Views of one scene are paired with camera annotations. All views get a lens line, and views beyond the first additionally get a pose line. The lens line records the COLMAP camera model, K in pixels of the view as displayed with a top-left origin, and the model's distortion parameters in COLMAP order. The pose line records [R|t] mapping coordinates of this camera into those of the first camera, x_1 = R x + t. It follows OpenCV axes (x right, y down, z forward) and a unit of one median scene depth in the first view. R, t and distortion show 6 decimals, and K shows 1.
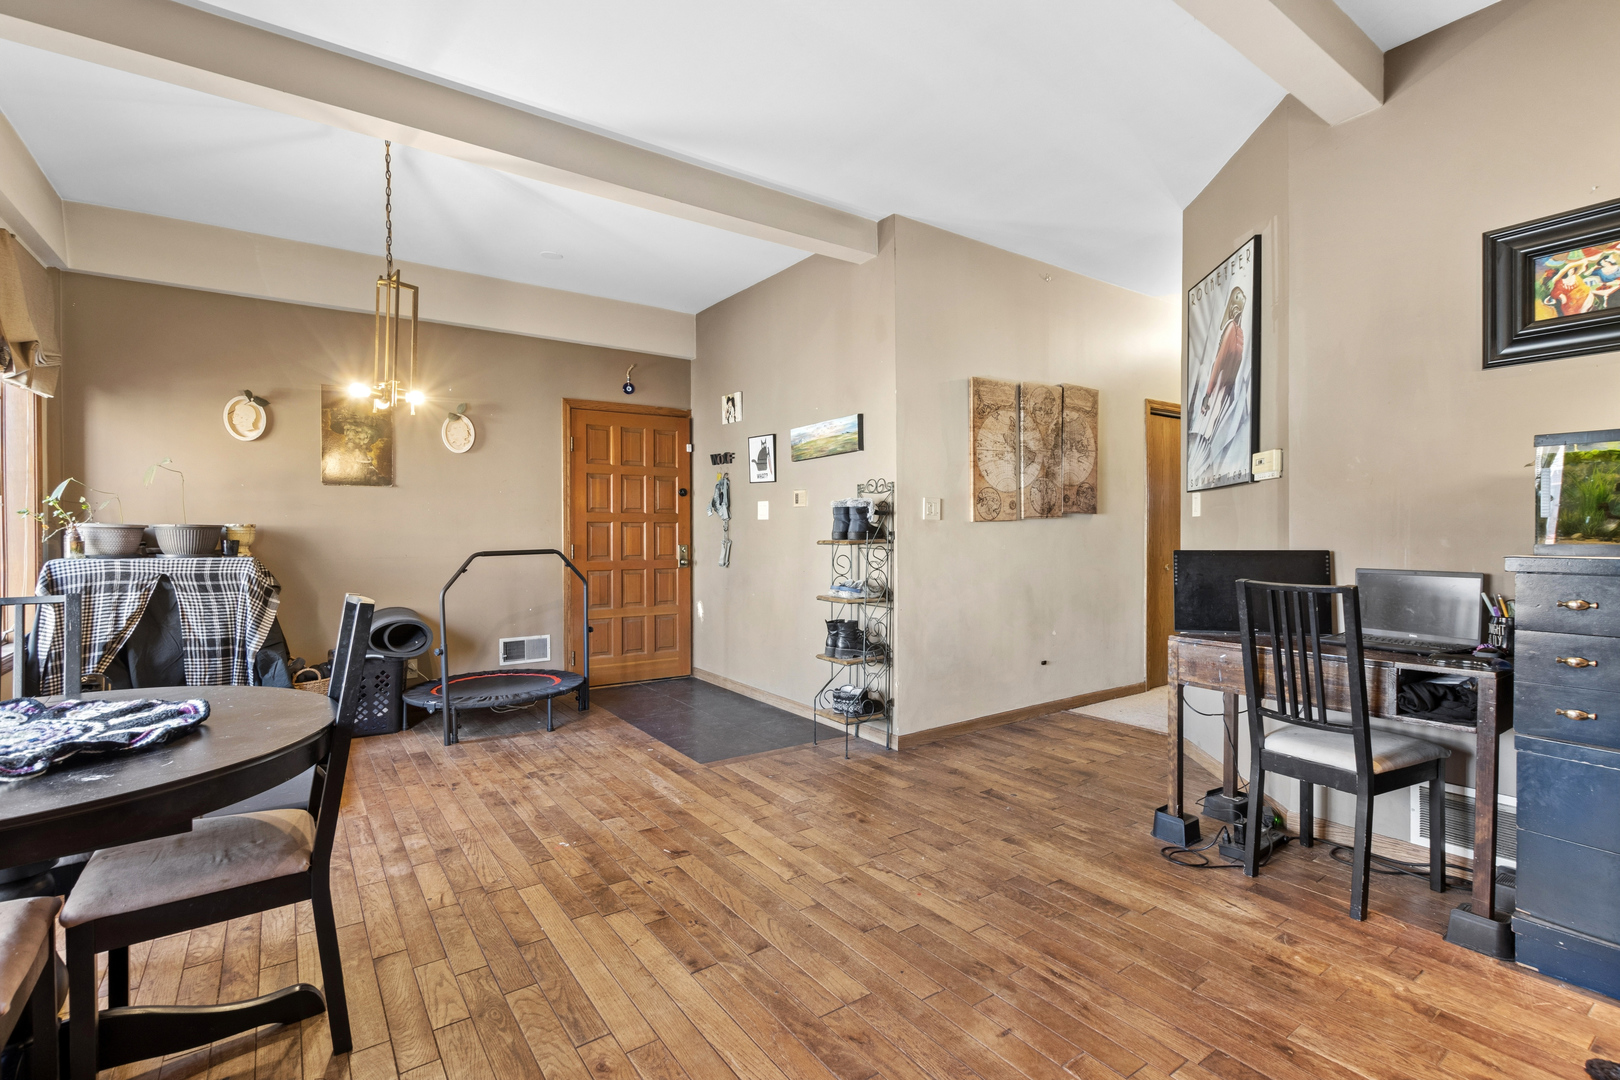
lens RADIAL K [[746.3, 0, 815.4], [0, 746.3, 536.2], [0, 0, 1]] dist [-0.002330, -0.000093]
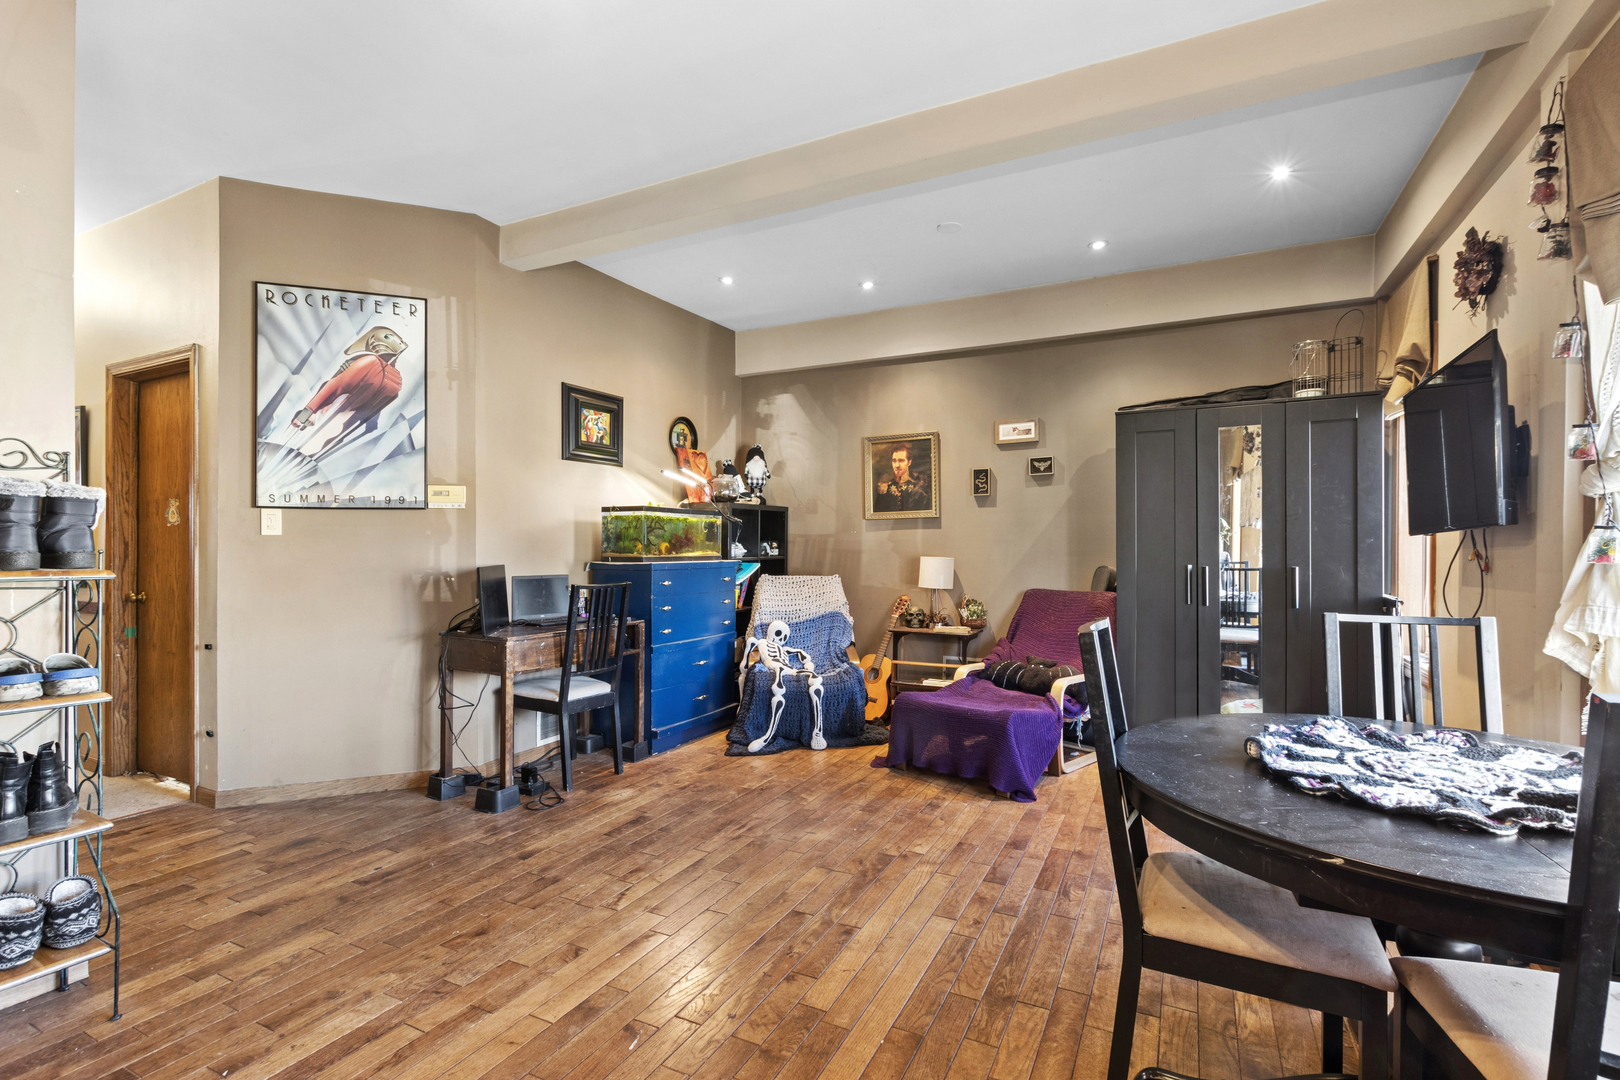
lens RADIAL K [[746.3, 0, 812.2], [0, 746.3, 543.1], [0, 0, 1]] dist [-0.002330, -0.000093]
pose [[-0.461259, 0.008842, 0.887221, -0.951252], [0.007653, 0.999953, -0.005987, -0.009937], [-0.887232, 0.004028, -0.461305, 1.297809]]
